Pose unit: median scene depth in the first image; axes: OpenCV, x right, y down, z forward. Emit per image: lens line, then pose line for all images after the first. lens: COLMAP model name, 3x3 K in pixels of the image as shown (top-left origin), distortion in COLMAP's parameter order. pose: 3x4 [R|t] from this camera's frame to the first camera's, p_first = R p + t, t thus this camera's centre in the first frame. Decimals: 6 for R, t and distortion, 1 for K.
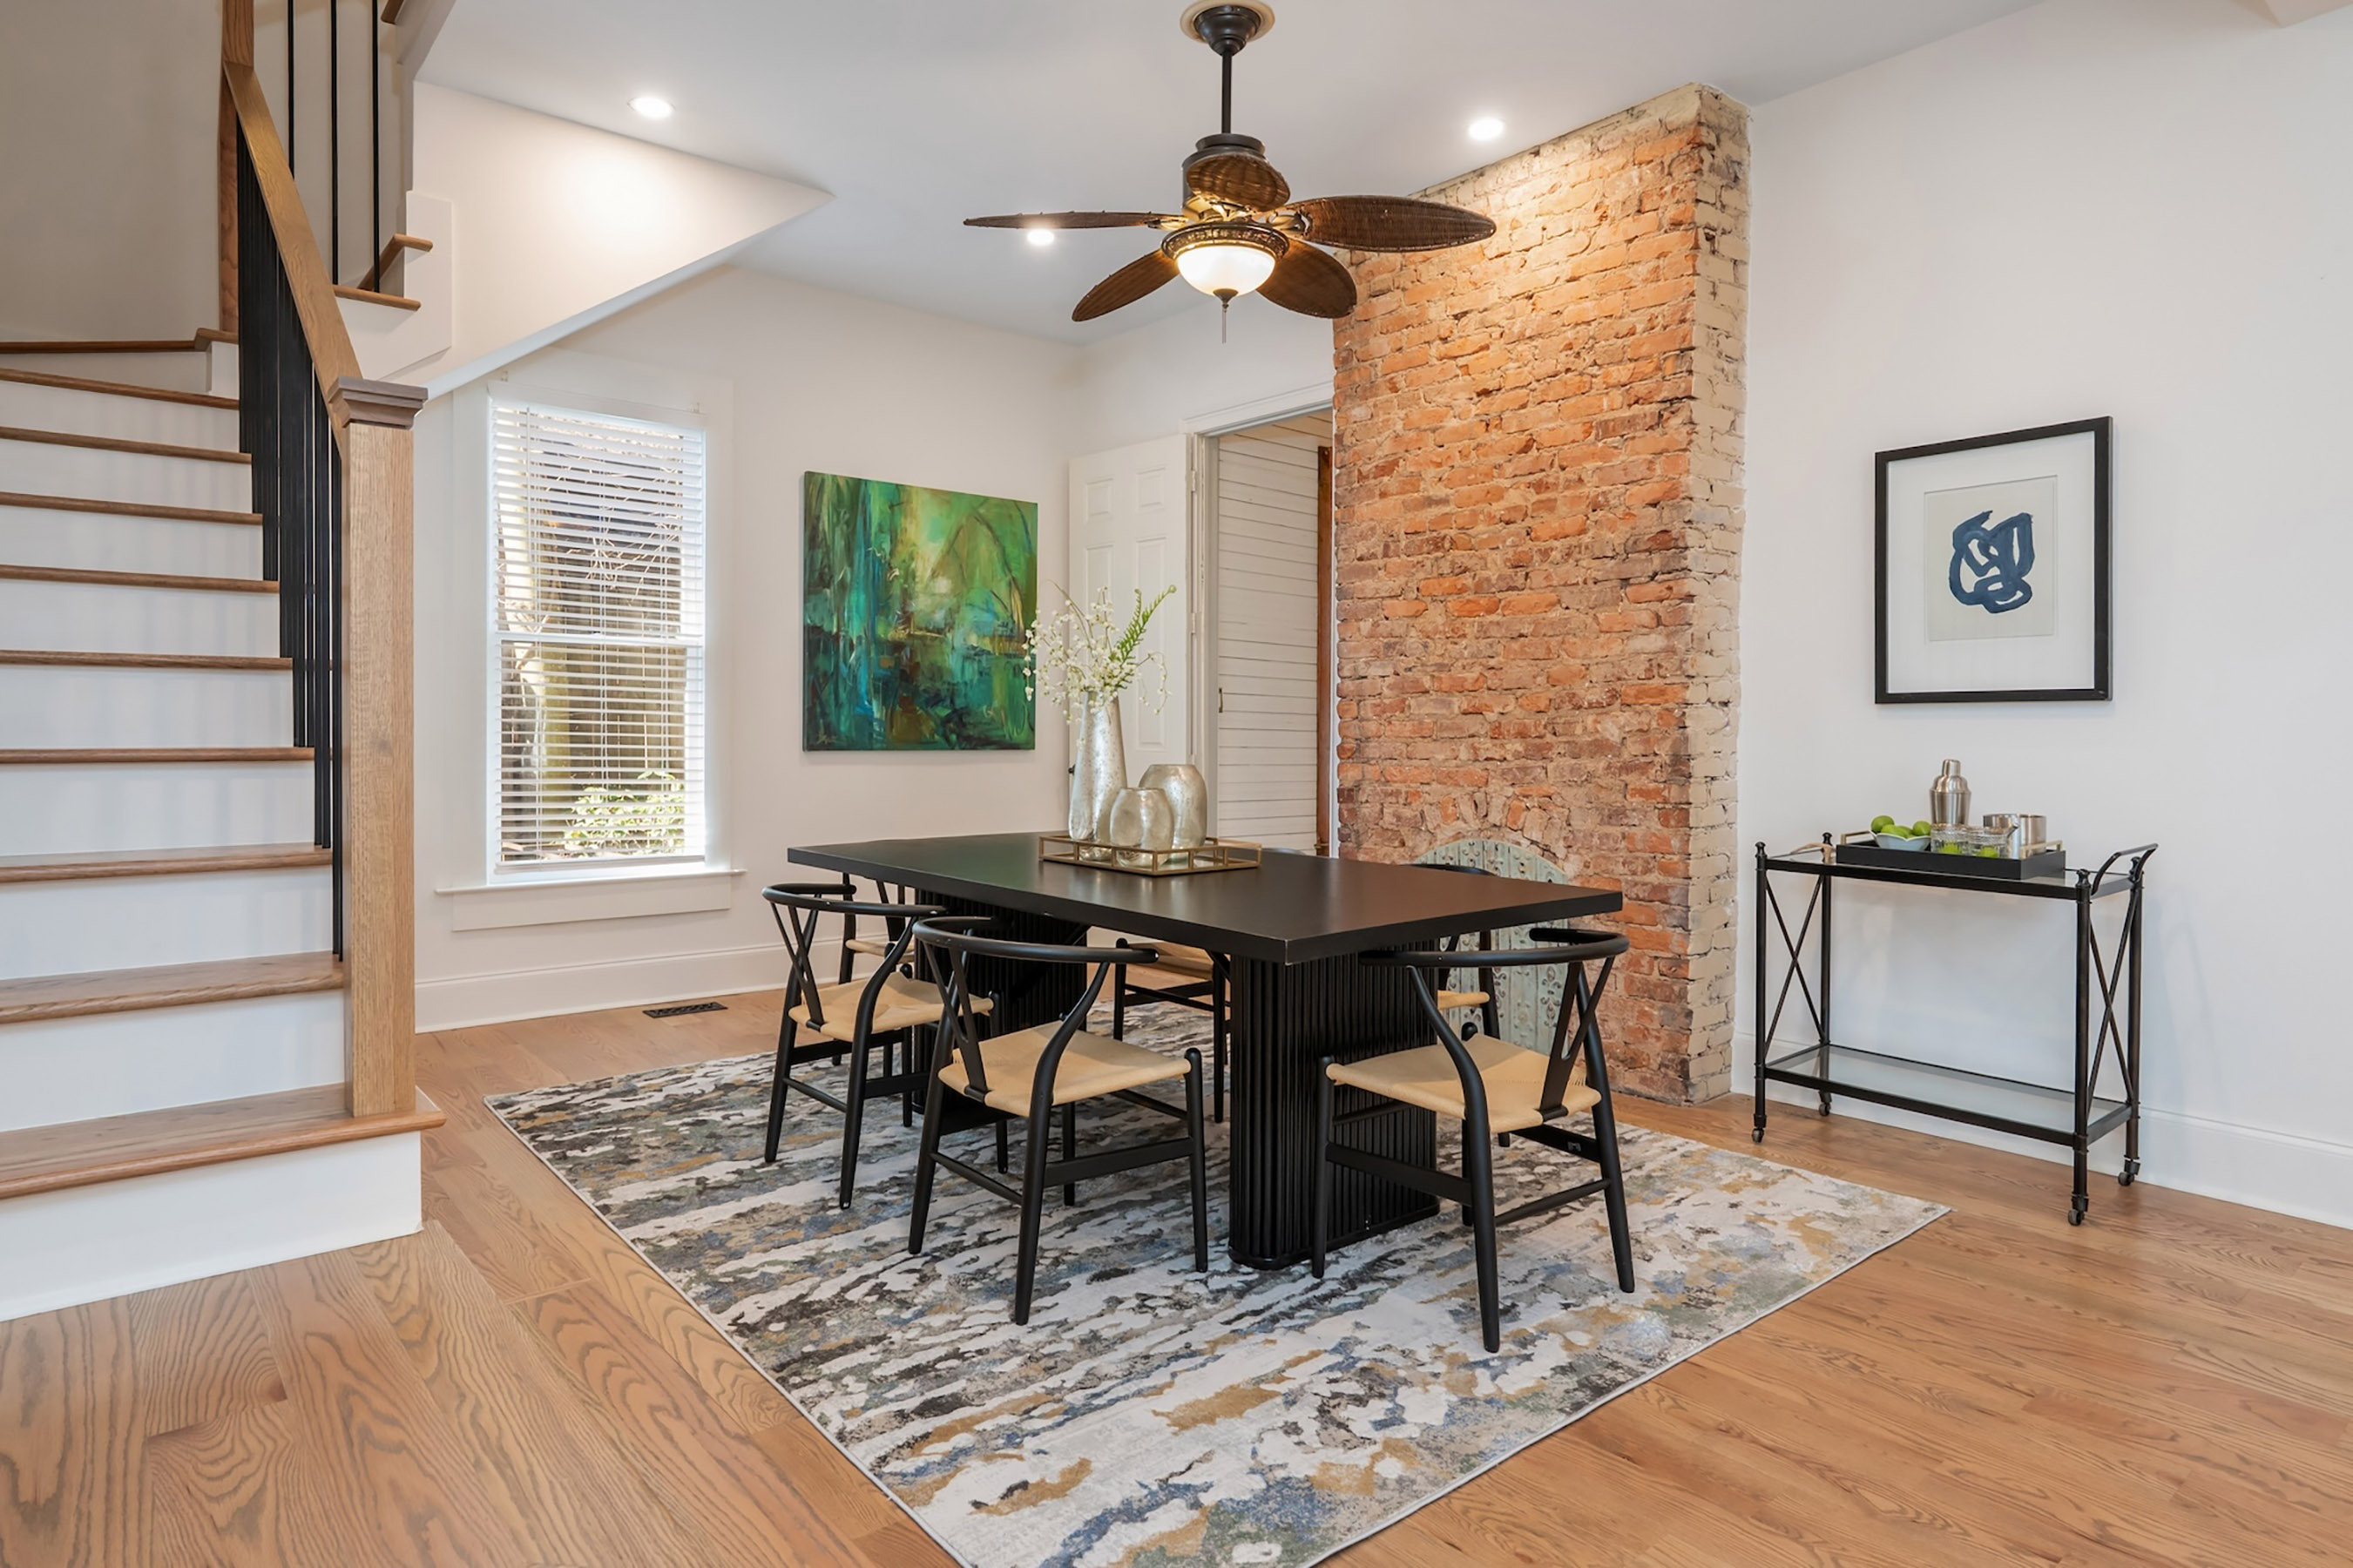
lens RADIAL K [[1299.6, 0, 1114.1], [0, 1299.6, 744.5], [0, 0, 1]] dist [0.015139, -0.010367]
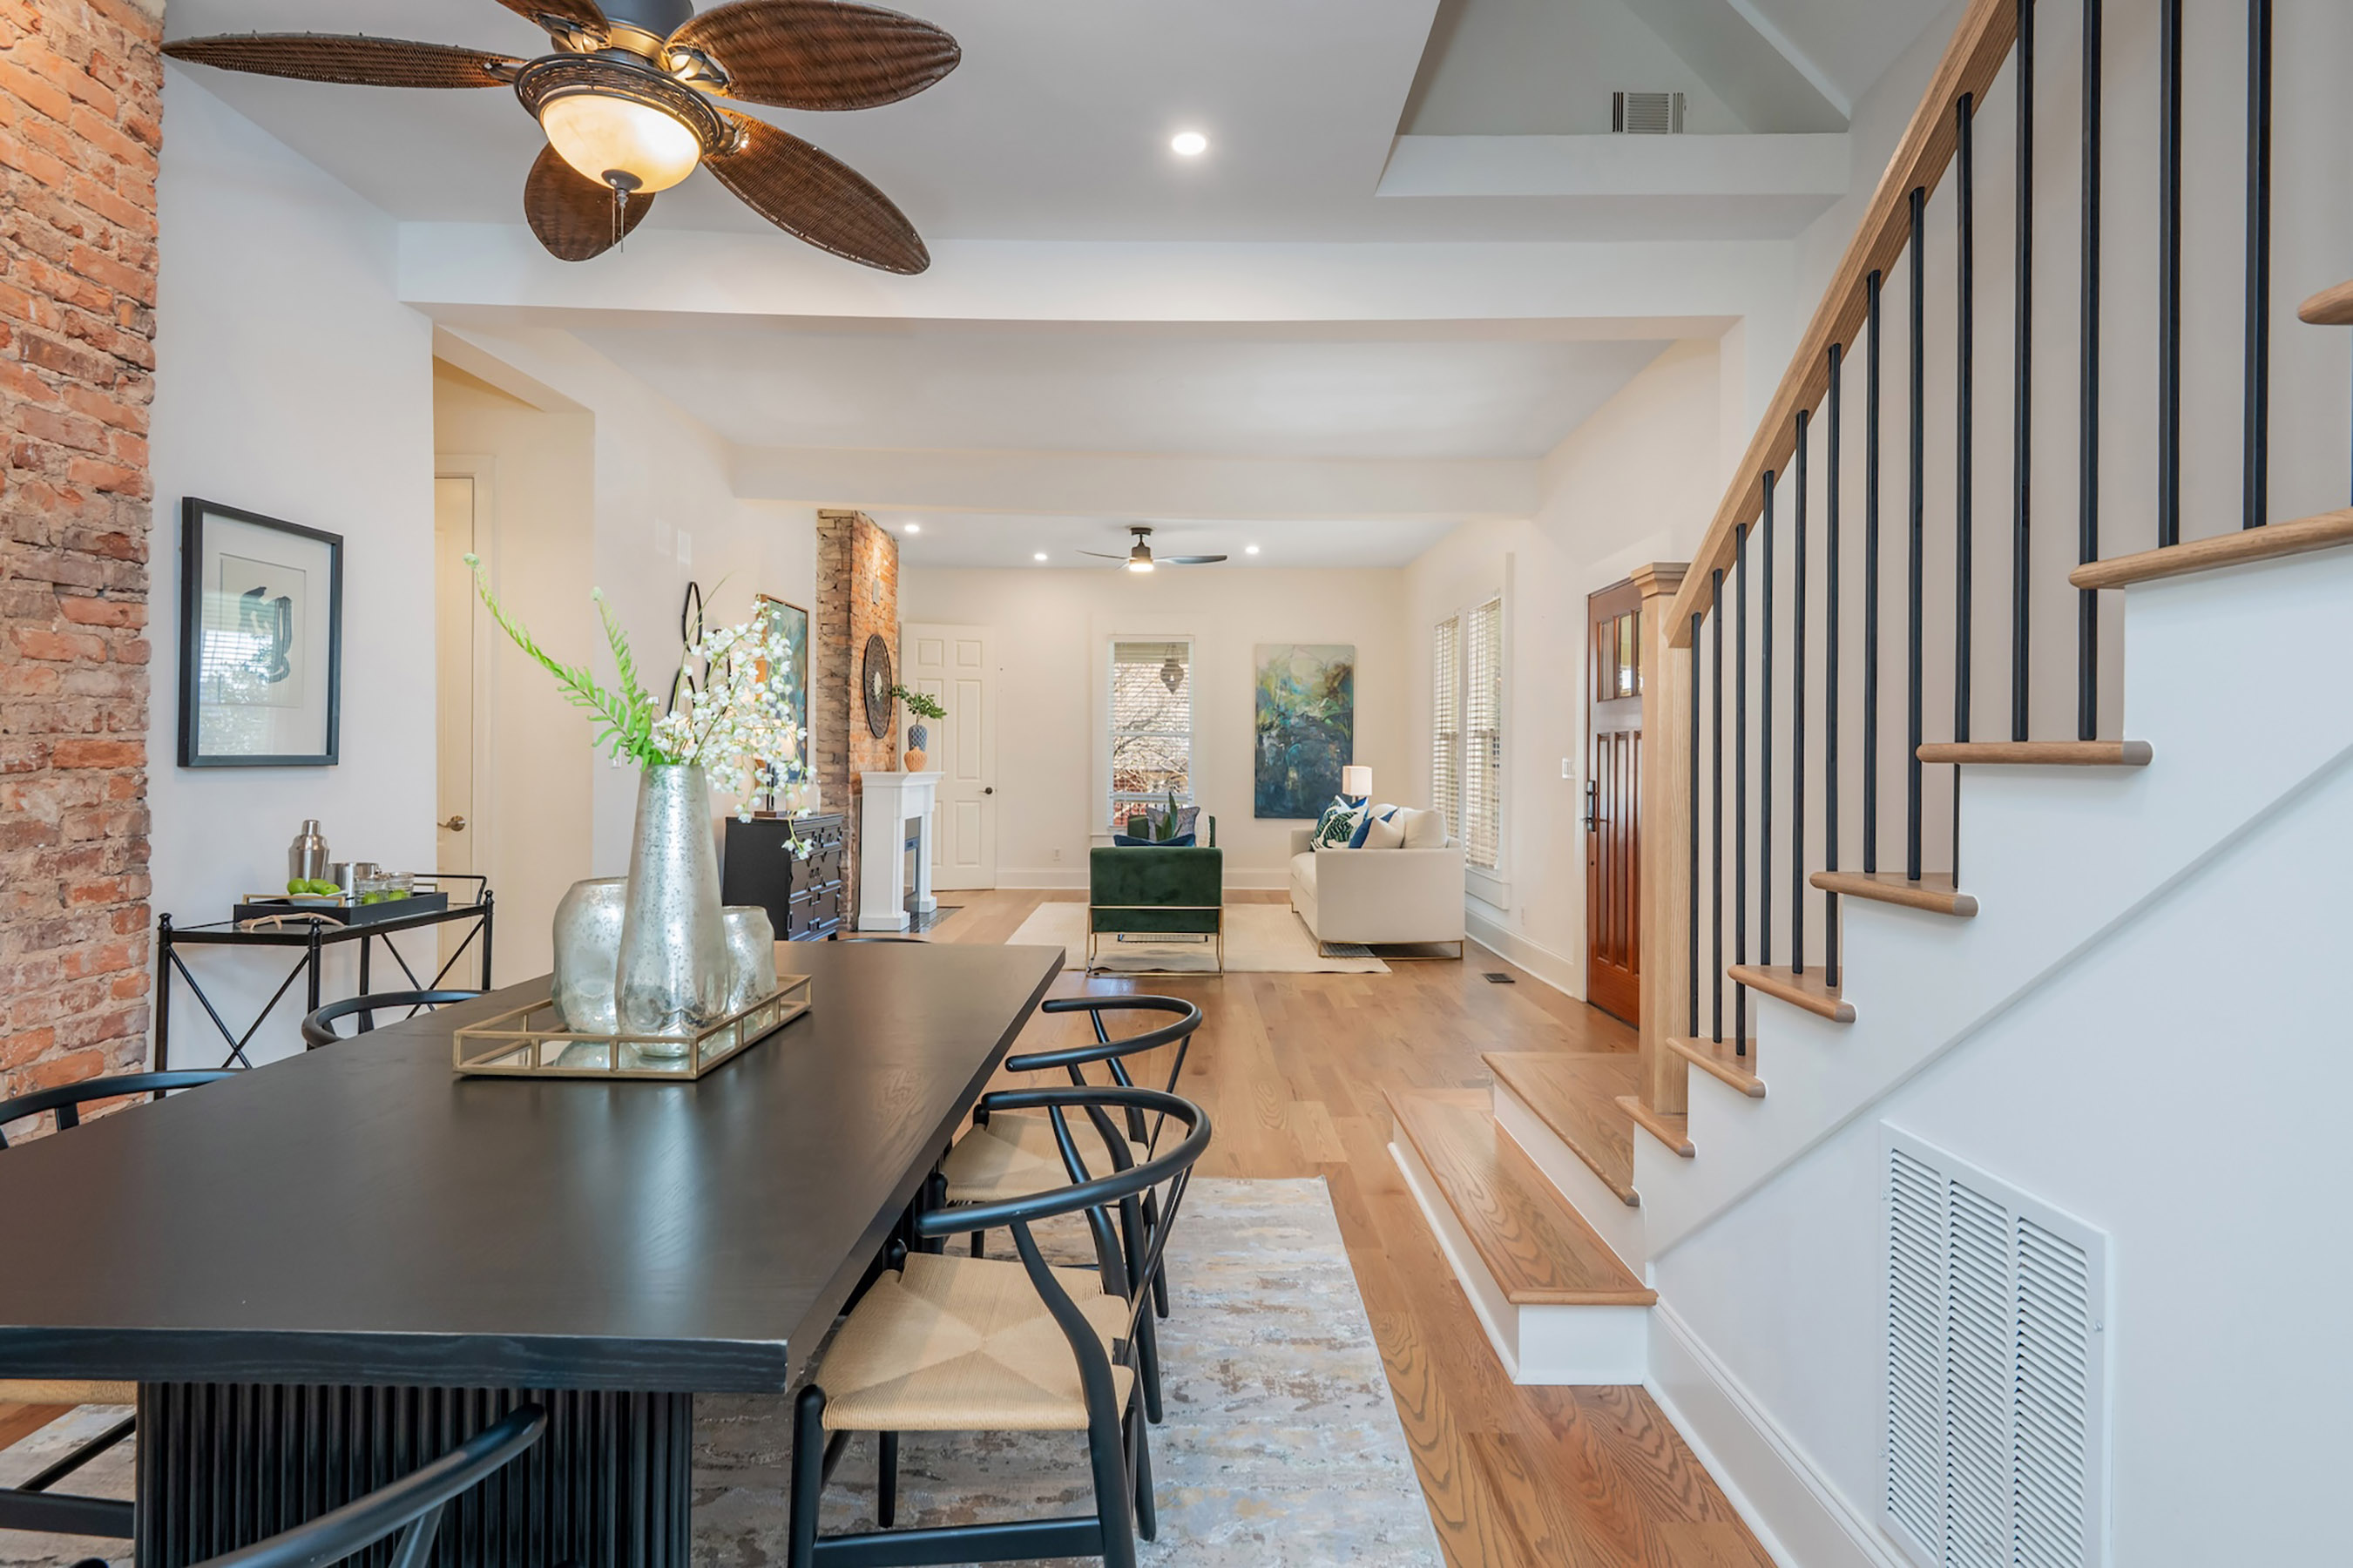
lens RADIAL K [[1194.7, 0, 1211.2], [0, 1194.7, 761.6], [0, 0, 1]] dist [0.006096, -0.008778]
pose [[-0.795590, -0.009649, 0.605759, -0.432118], [-0.003838, 0.999933, 0.010887, -0.039922], [-0.605823, 0.006336, -0.795574, 1.047195]]
